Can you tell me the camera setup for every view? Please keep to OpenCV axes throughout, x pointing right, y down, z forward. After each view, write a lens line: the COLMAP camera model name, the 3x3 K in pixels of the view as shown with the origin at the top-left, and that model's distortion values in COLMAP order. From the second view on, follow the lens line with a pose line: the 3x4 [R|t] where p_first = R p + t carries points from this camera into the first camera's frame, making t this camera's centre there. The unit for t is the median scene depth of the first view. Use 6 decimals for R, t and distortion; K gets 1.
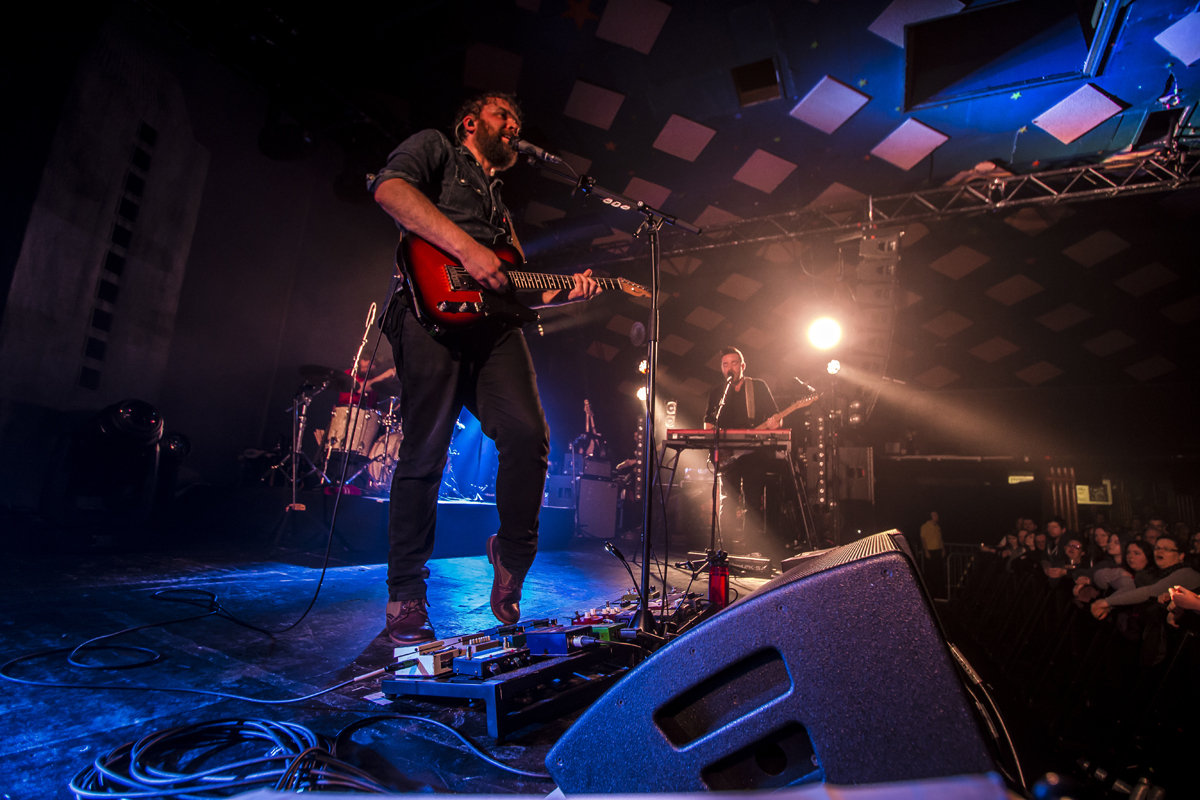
lens RADIAL K [[582.8, 0, 603.6], [0, 582.8, 407.0], [0, 0, 1]] dist [-0.000378, -0.000250]
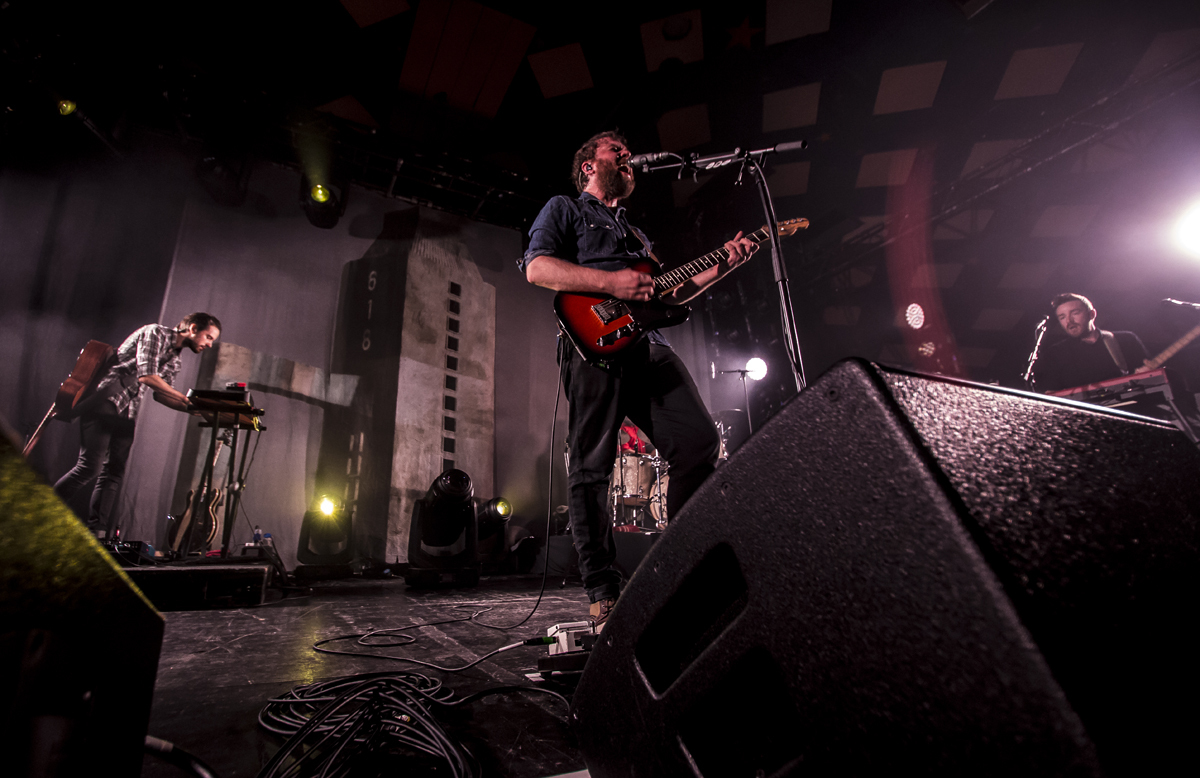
lens RADIAL K [[583.8, 0, 600.0], [0, 583.8, 389.0], [0, 0, 1]] dist [-0.000682, -0.000047]
pose [[0.792163, -0.255553, -0.554230, 0.205332], [0.175000, 0.965091, -0.194871, 0.097555], [0.584682, 0.057379, 0.809231, 0.067945]]
